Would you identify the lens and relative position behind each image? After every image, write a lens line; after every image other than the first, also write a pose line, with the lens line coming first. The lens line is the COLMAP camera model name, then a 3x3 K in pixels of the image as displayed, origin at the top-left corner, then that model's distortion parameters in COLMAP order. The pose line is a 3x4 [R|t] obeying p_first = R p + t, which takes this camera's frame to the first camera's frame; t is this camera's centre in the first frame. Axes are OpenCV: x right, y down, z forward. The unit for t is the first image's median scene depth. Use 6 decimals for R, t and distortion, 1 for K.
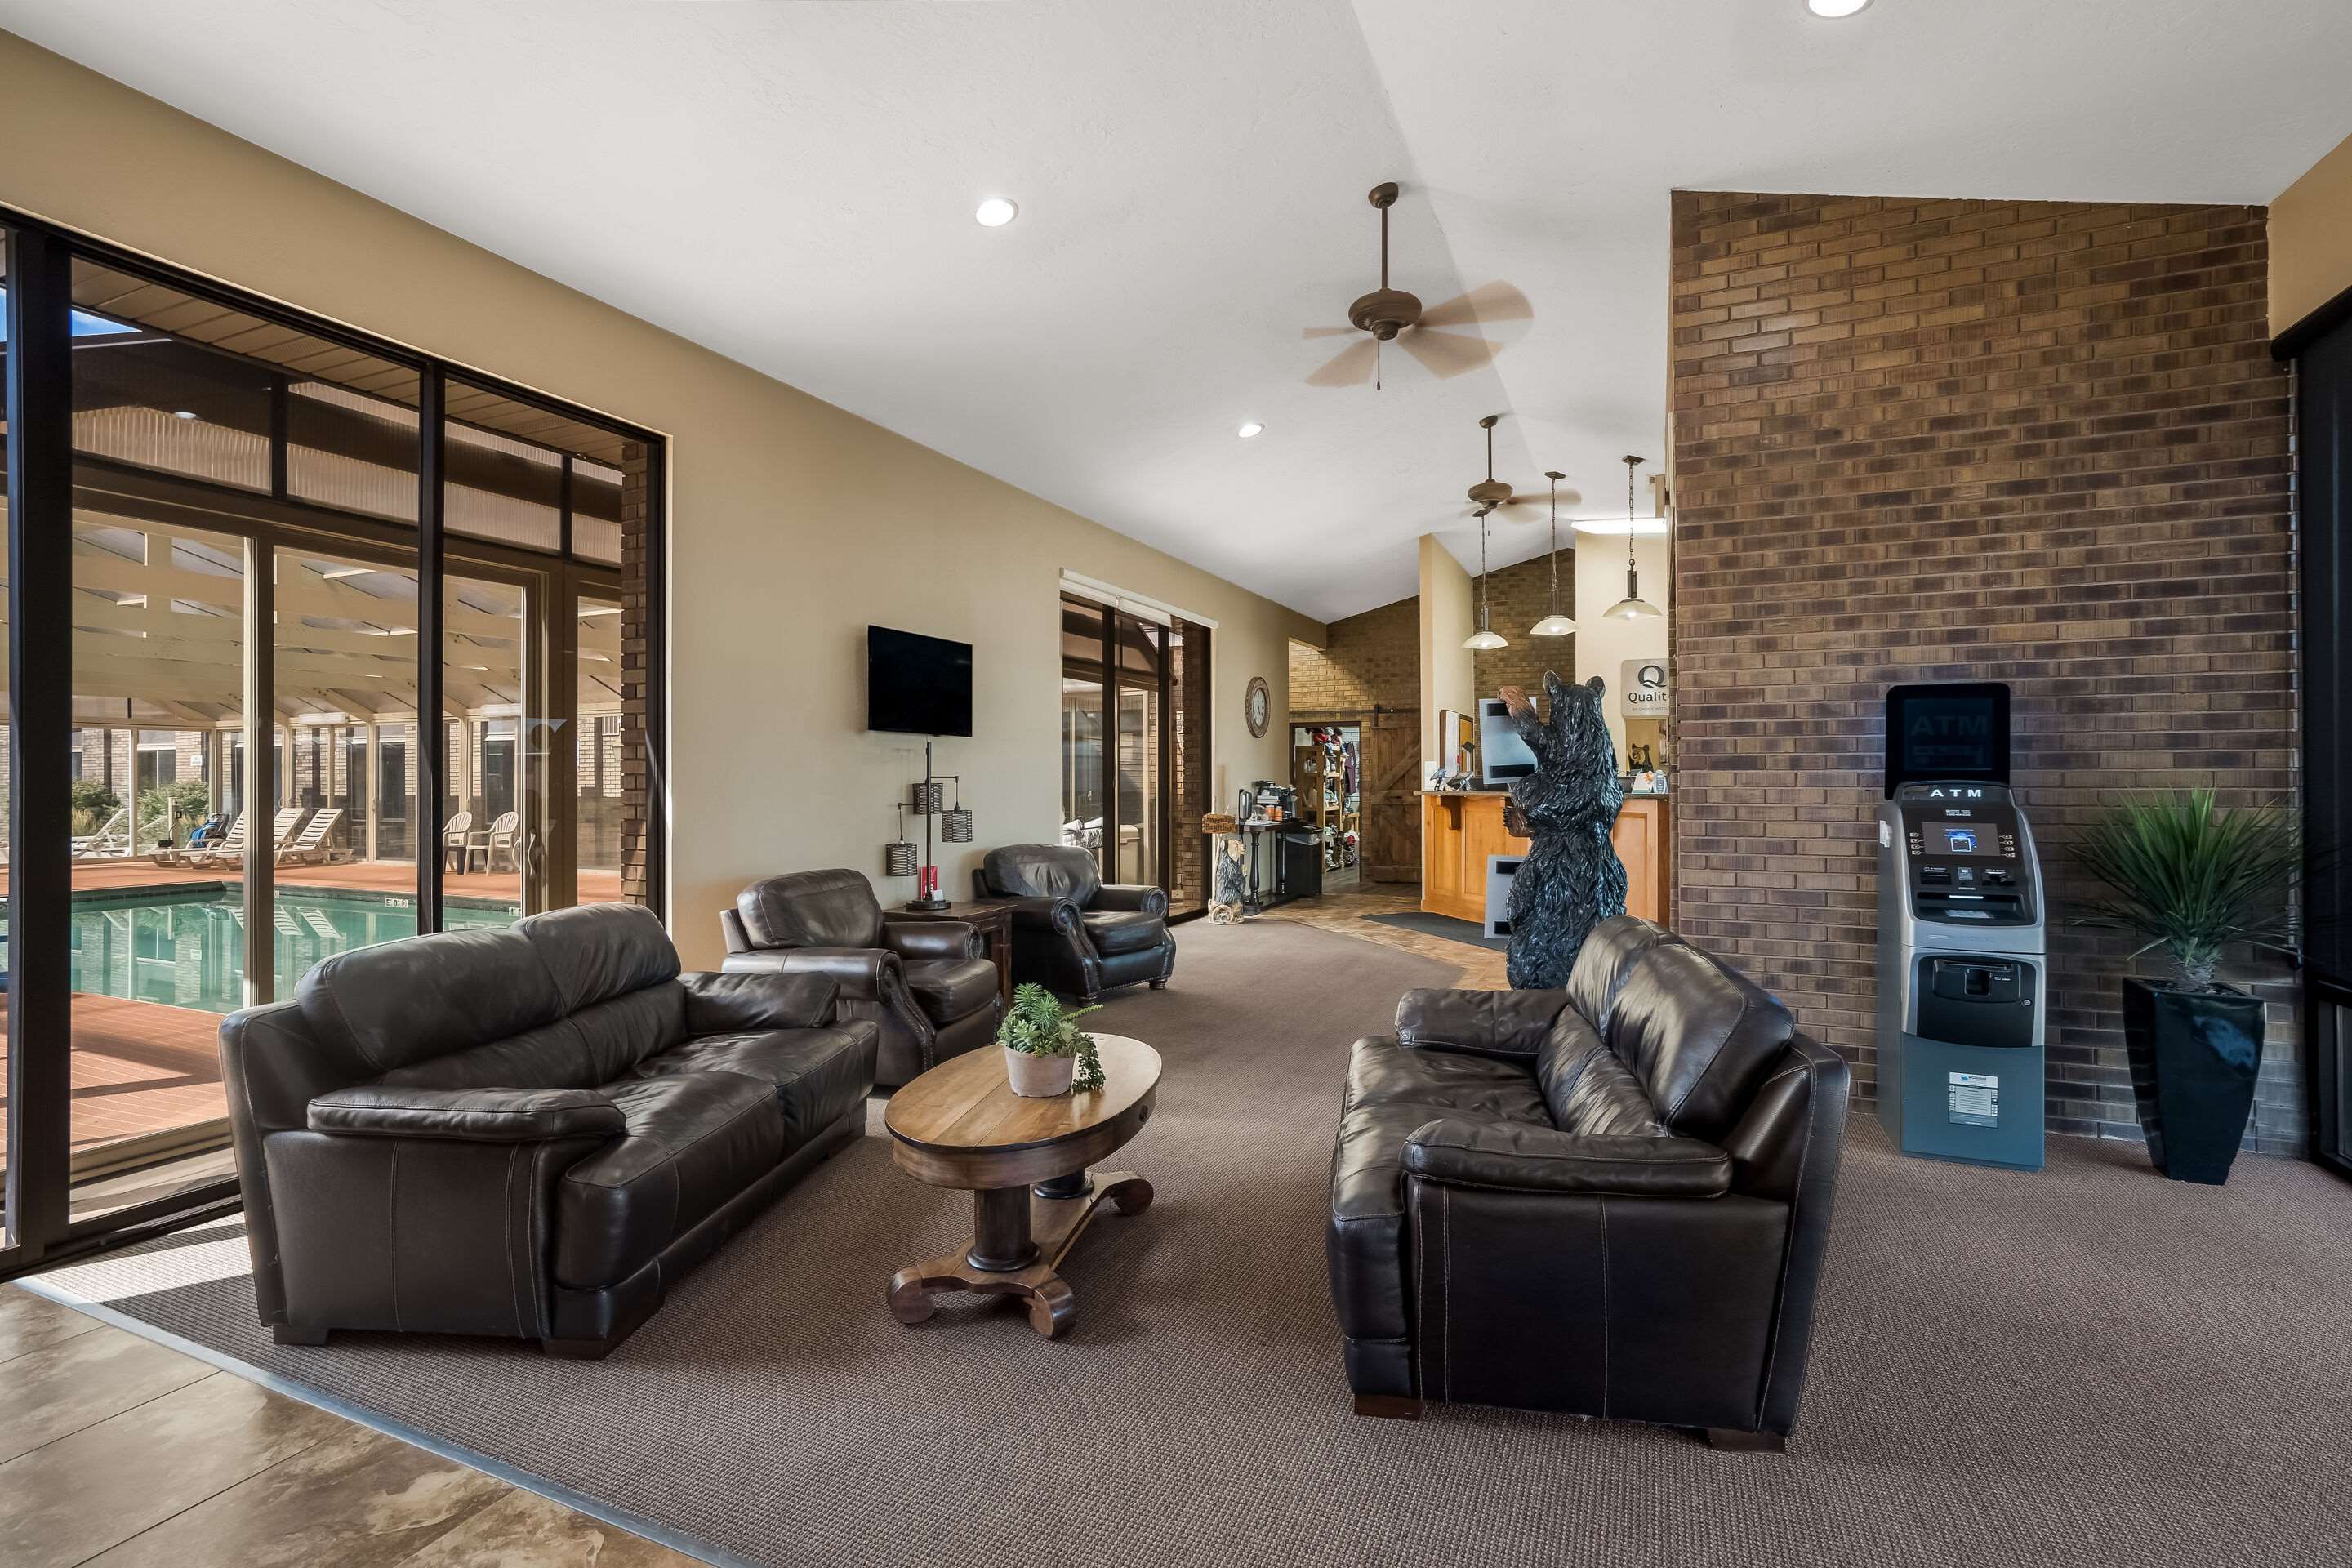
lens RADIAL K [[1066.2, 0, 1175.4], [0, 1066.2, 778.3], [0, 0, 1]] dist [0.013382, 0.002191]
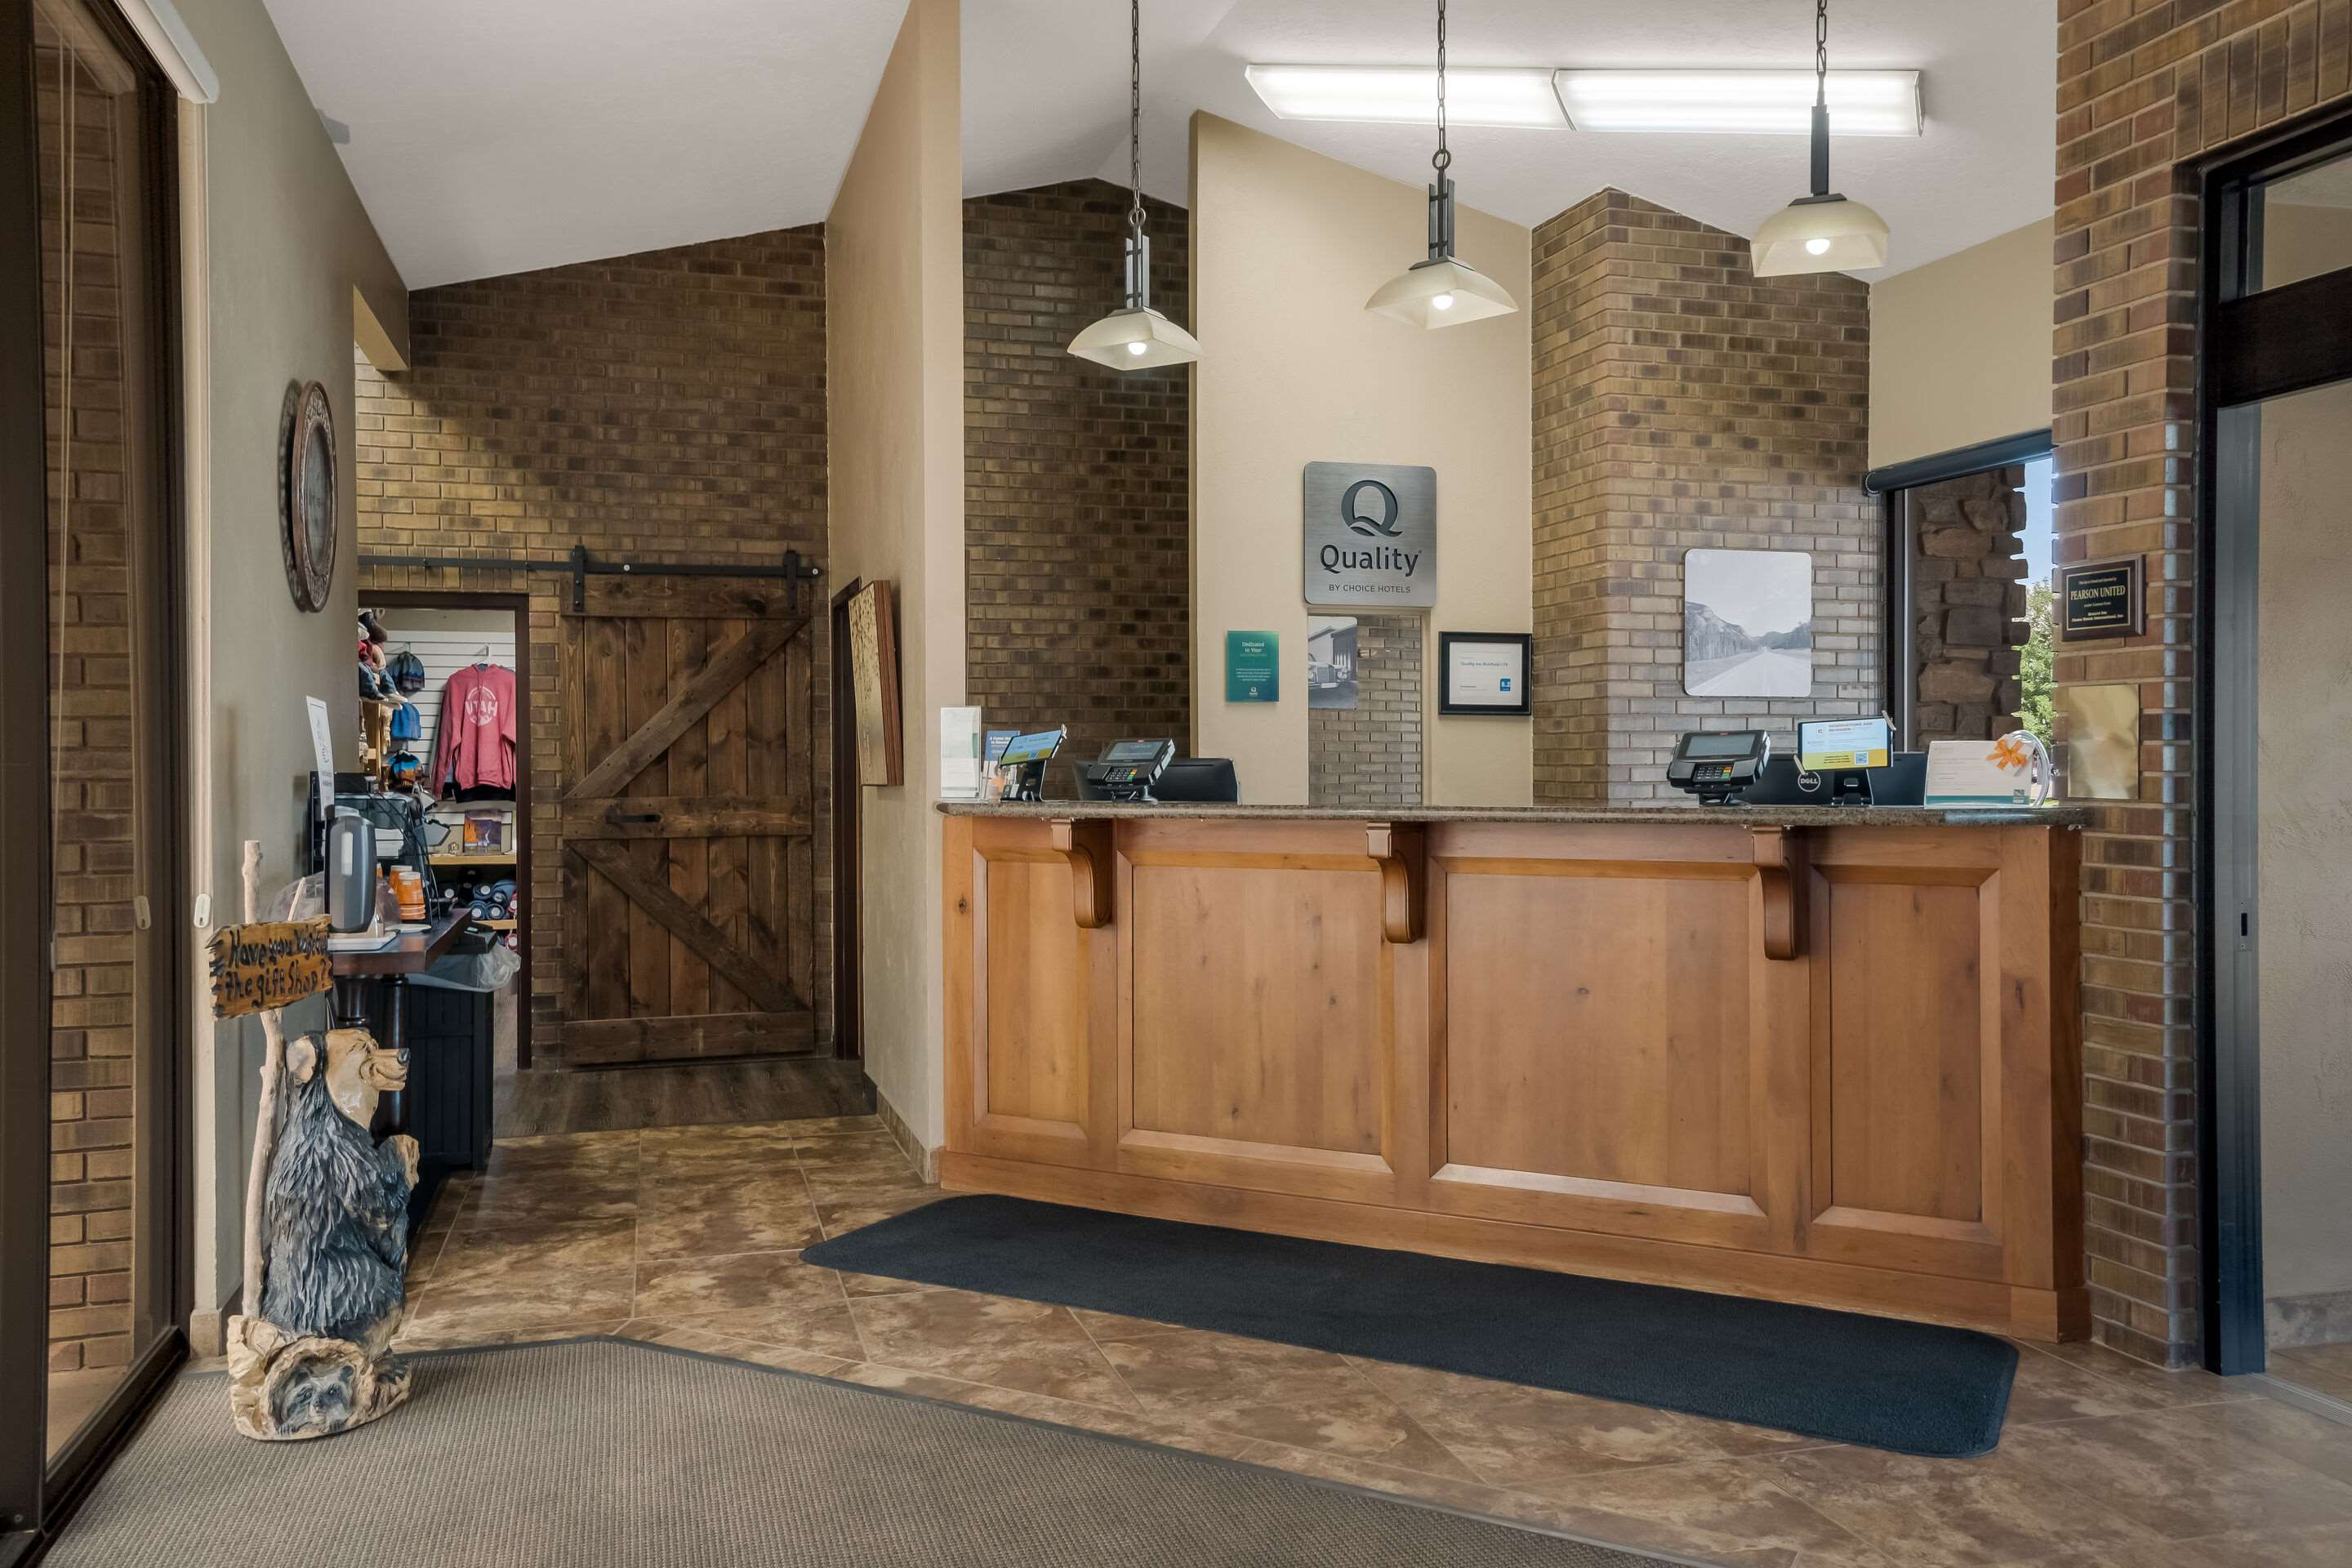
lens RADIAL K [[1868.4, 0, 1174.2], [0, 1868.4, 778.0], [0, 0, 1]] dist [0.000029, -0.000539]
pose [[0.773780, -0.003644, 0.633443, -0.043079], [0.000146, 0.999984, 0.005574, 0.001470], [-0.633454, -0.004221, 0.773769, 0.417894]]
